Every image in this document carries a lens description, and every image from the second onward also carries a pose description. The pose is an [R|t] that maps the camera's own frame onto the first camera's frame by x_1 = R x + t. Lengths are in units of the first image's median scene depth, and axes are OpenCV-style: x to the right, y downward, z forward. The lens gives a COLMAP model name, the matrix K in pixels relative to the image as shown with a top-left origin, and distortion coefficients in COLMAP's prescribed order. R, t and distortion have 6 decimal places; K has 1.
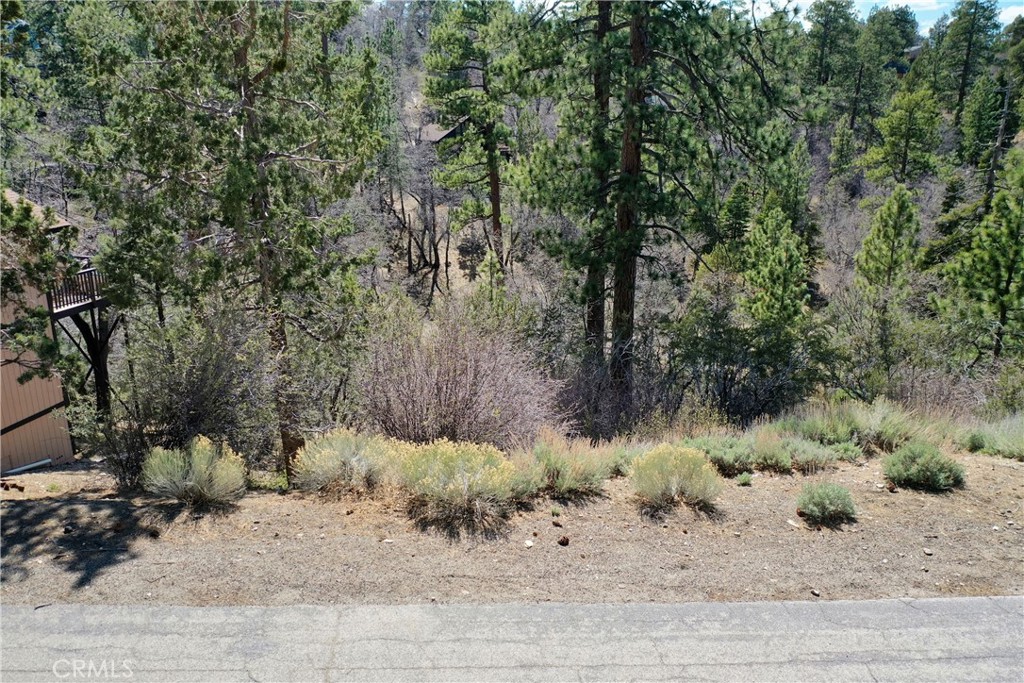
lens RADIAL K [[799.3, 0, 509.8], [0, 799.3, 346.0], [0, 0, 1]] dist [-0.005462, -0.003579]
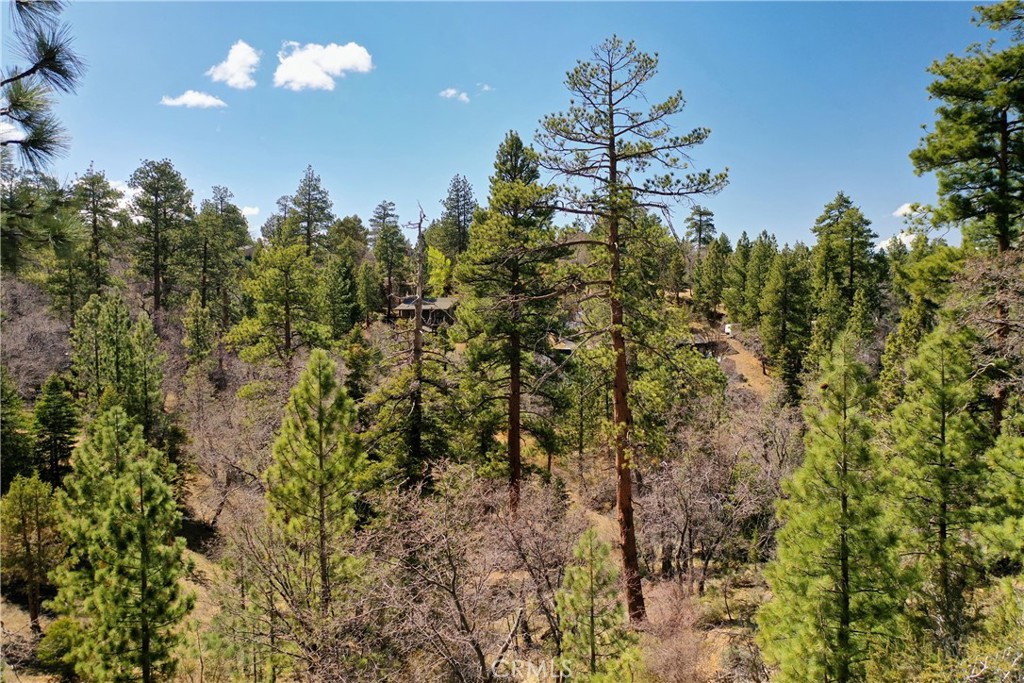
lens RADIAL K [[799.3, 0, 509.8], [0, 799.3, 346.0], [0, 0, 1]] dist [-0.005462, -0.003579]
pose [[0.717618, -0.031339, 0.695731, 0.118950], [0.203365, 0.964877, -0.166300, -0.051923], [-0.666083, 0.260828, 0.698786, 0.335534]]
